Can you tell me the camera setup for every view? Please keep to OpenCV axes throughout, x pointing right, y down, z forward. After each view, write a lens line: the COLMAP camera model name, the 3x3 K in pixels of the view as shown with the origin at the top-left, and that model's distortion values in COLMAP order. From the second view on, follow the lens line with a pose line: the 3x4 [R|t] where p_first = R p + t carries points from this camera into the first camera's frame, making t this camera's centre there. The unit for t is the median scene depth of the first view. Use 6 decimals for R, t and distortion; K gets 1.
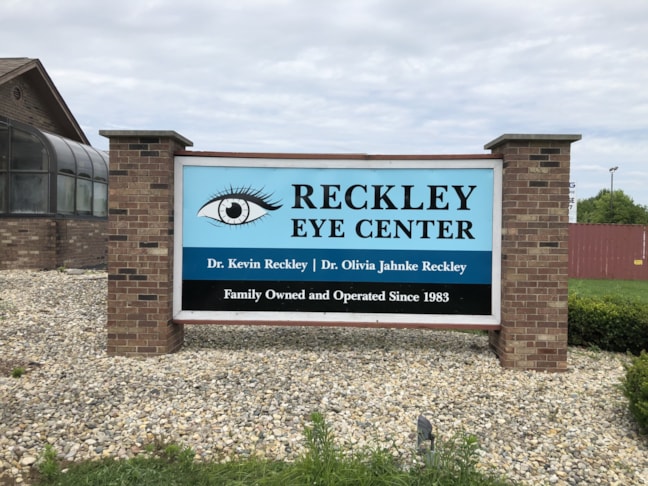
lens RADIAL K [[534.3, 0, 322.6], [0, 534.3, 235.5], [0, 0, 1]] dist [0.049923, -0.060867]
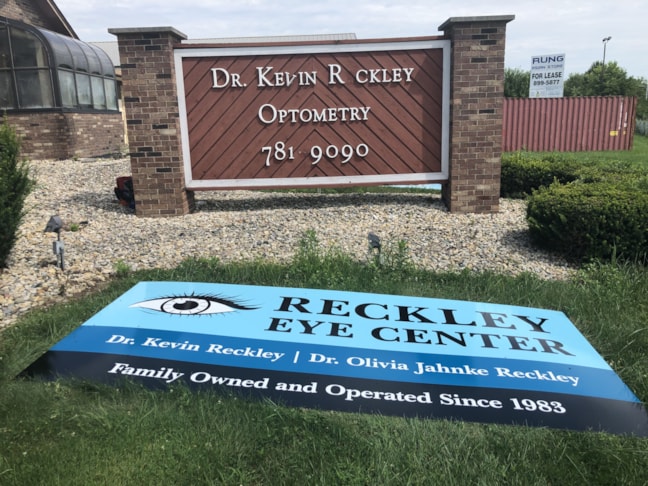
lens RADIAL K [[534.3, 0, 322.6], [0, 534.3, 235.5], [0, 0, 1]] dist [0.049923, -0.060867]
pose [[0.998874, -0.046883, 0.007218, 0.023615], [0.044442, 0.978134, 0.203174, 0.027423], [-0.016586, -0.202624, 0.979116, -0.248286]]
